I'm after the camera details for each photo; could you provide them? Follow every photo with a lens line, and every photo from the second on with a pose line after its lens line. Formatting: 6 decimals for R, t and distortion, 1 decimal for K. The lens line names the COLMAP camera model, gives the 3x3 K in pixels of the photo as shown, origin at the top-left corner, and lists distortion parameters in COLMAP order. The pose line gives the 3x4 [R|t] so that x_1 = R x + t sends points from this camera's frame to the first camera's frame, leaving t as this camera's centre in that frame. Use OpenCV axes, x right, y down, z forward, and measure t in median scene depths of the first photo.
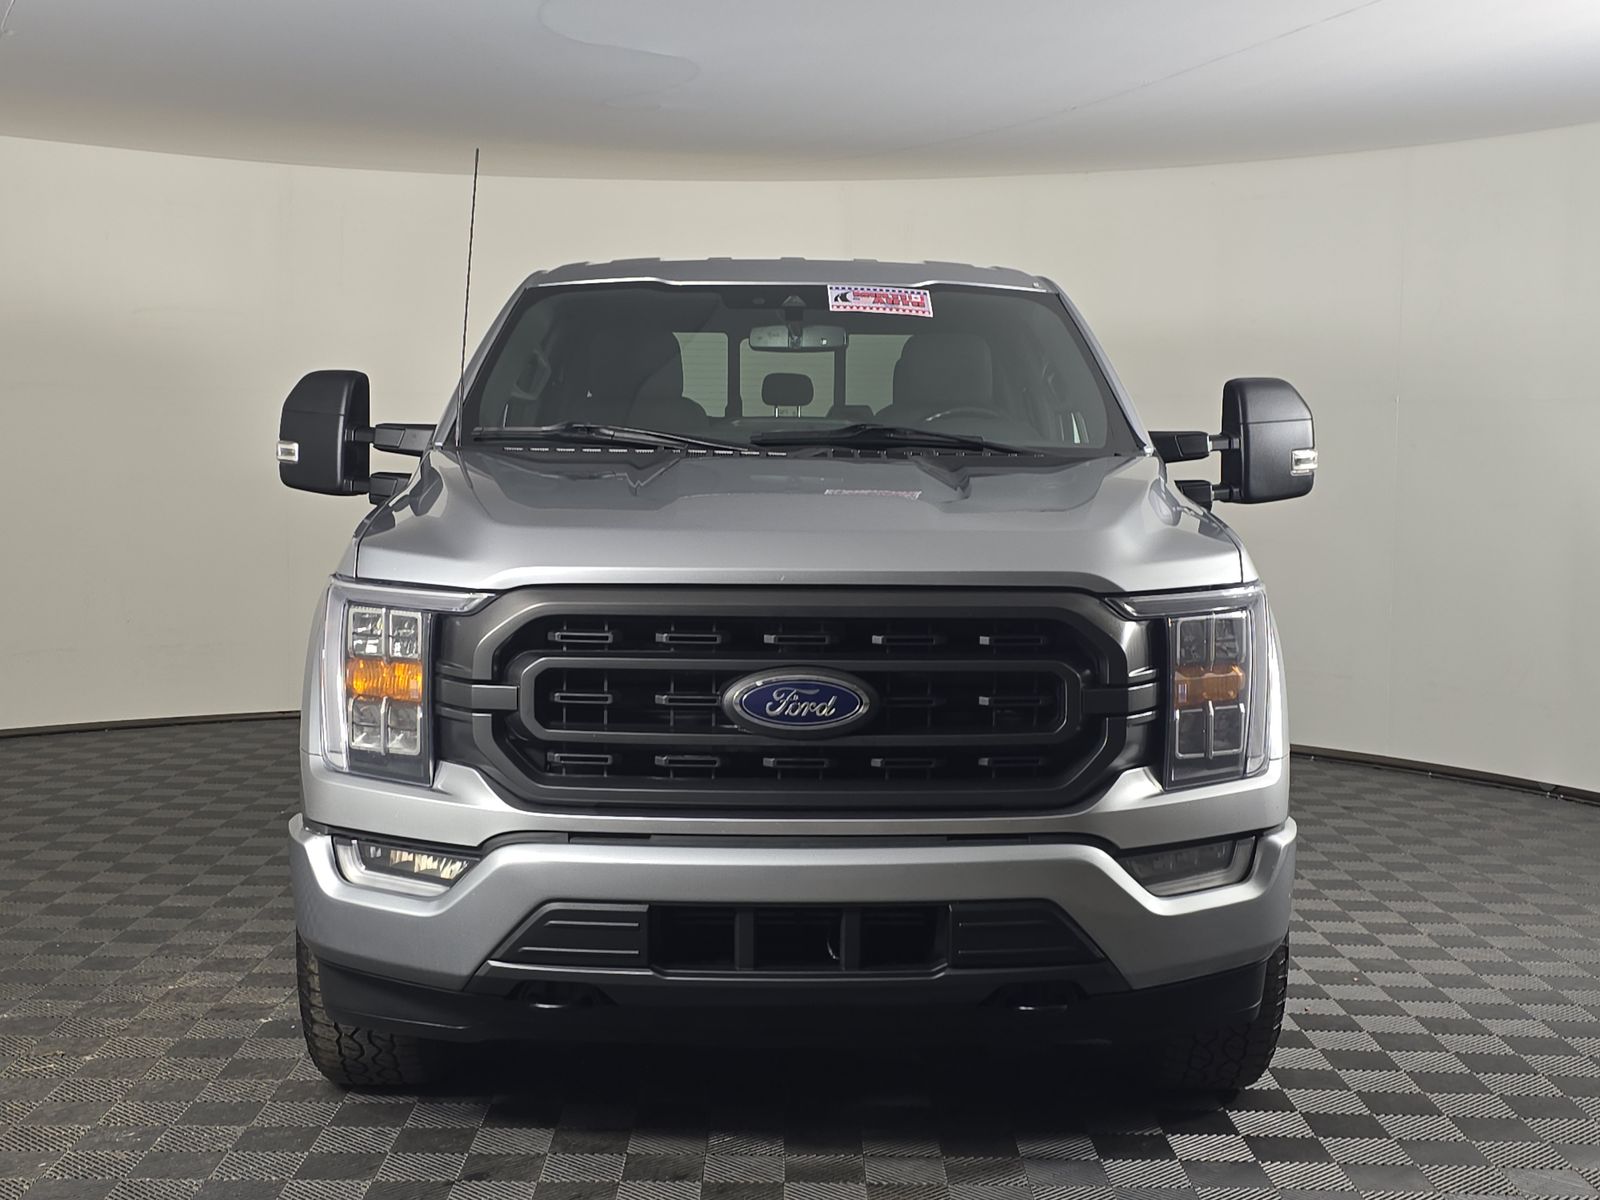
lens RADIAL K [[1160.3, 0, 800.0], [0, 1160.3, 600.0], [0, 0, 1]] dist [0.055628, -0.005660]
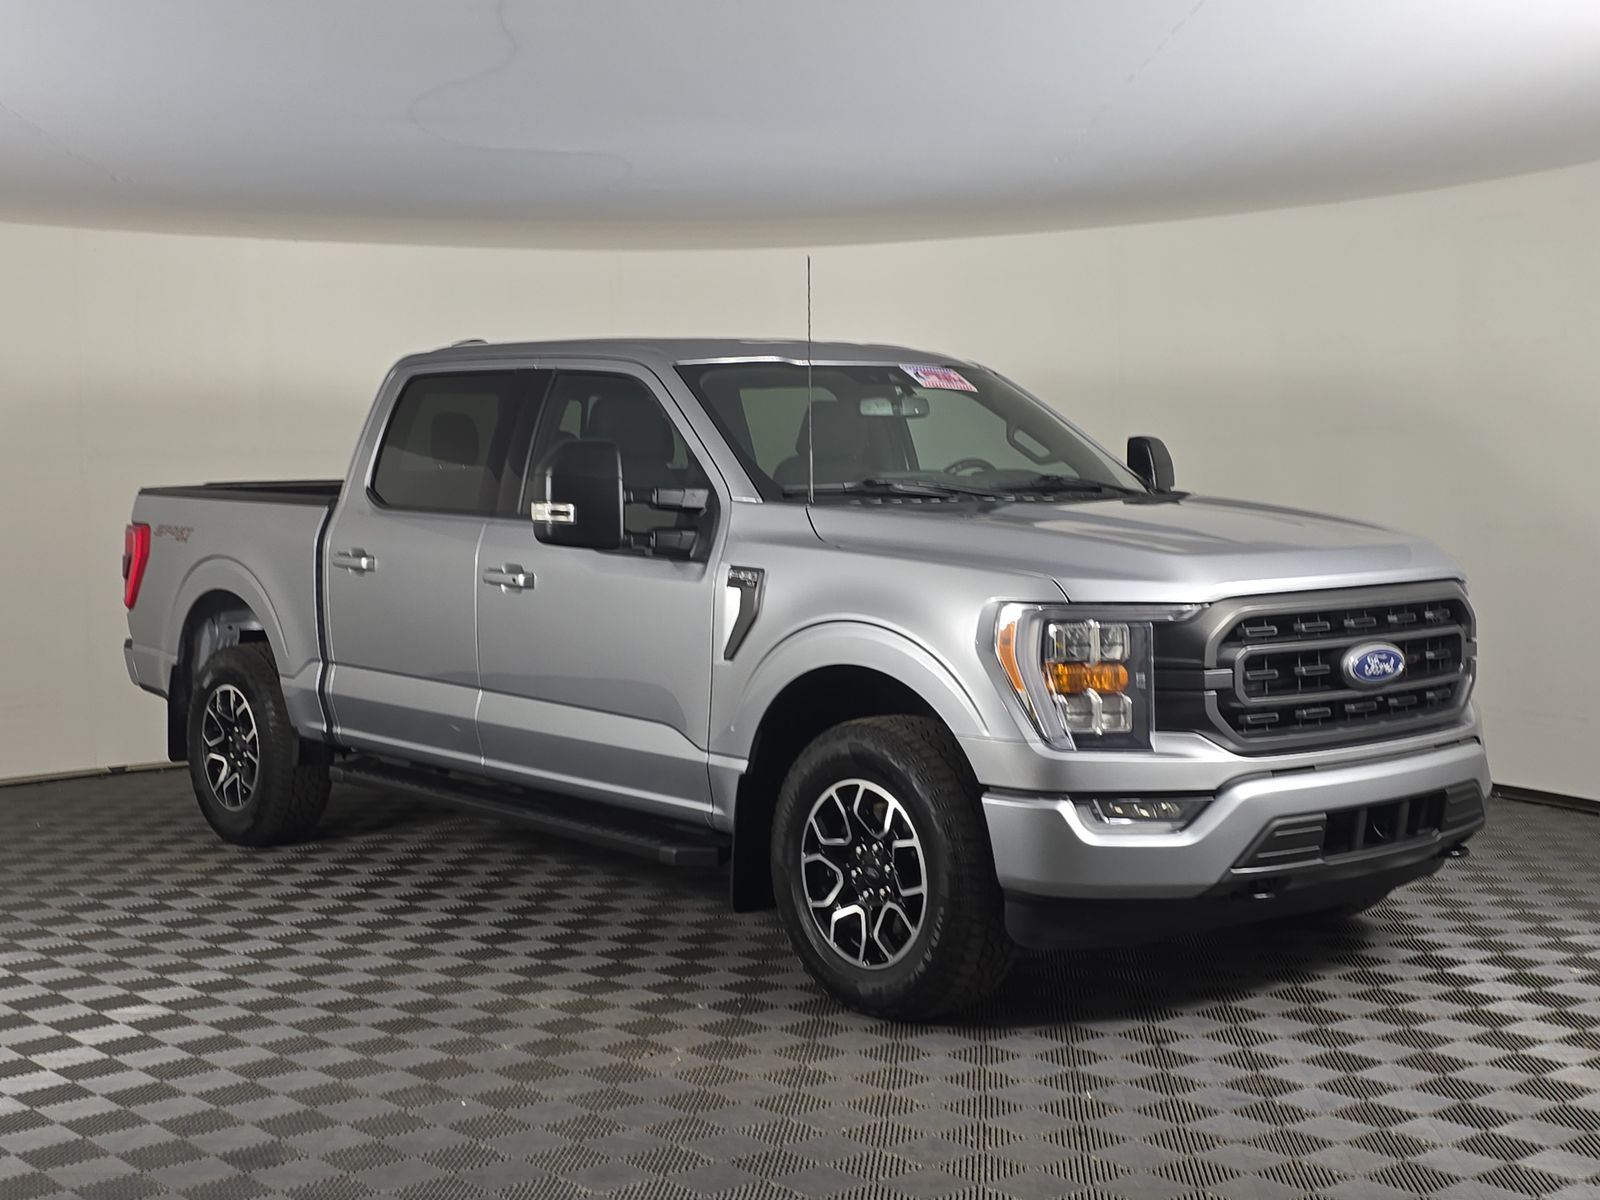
lens RADIAL K [[1039.0, 0, 800.0], [0, 1039.0, 600.0], [0, 0, 1]] dist [0.002609, -0.000909]
pose [[0.934177, -0.061597, 0.351454, -1.140024], [0.072059, 0.997260, -0.016751, -0.023649], [-0.349459, 0.040973, 0.936055, 0.020337]]
